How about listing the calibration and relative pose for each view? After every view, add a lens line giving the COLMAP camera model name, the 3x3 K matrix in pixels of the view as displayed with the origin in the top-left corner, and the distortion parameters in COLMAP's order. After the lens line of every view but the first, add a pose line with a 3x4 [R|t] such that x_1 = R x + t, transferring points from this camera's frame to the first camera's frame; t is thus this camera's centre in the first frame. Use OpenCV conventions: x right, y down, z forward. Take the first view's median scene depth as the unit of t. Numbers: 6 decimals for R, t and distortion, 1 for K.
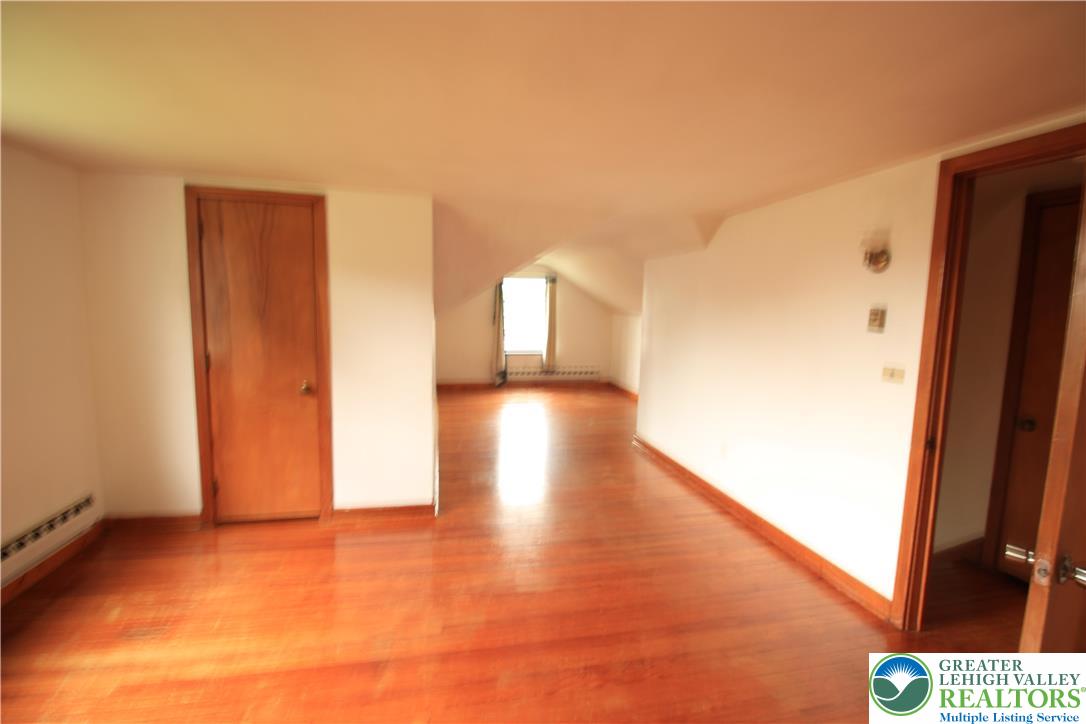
lens RADIAL K [[519.4, 0, 546.1], [0, 519.4, 361.1], [0, 0, 1]] dist [-0.021023, -0.000611]
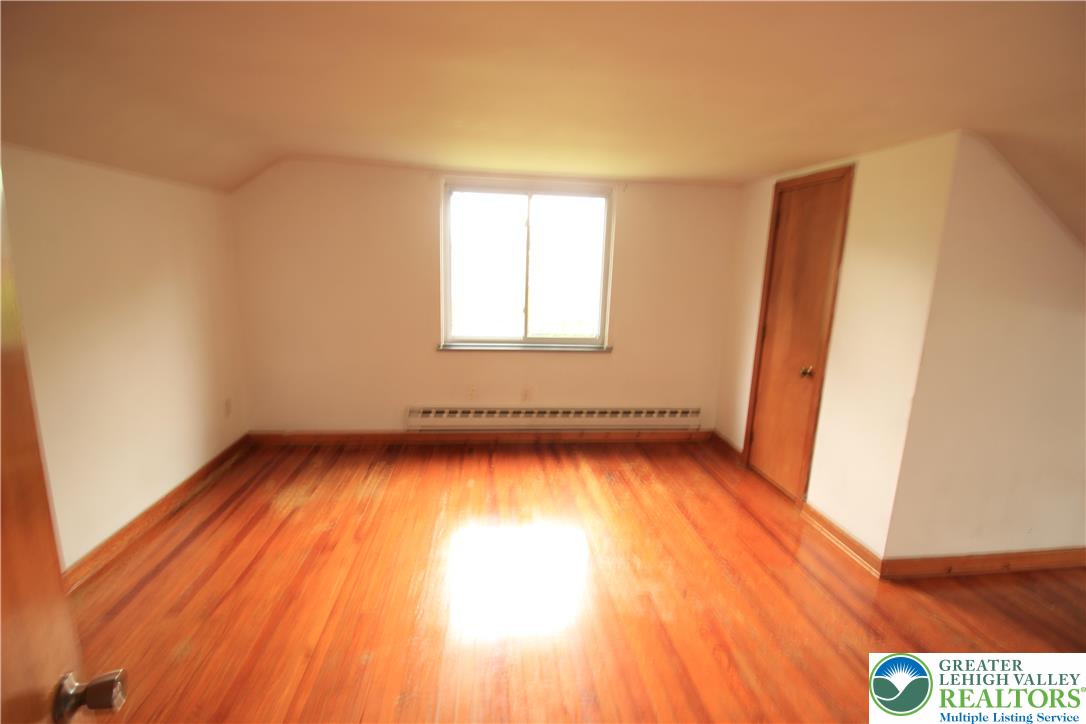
lens RADIAL K [[514.5, 0, 547.4], [0, 514.5, 365.9], [0, 0, 1]] dist [-0.001669, -0.014082]
pose [[-0.099943, 0.168703, -0.980587, 0.614881], [-0.153696, 0.971075, 0.182732, -0.066951], [0.983051, 0.168975, -0.071123, 0.661397]]
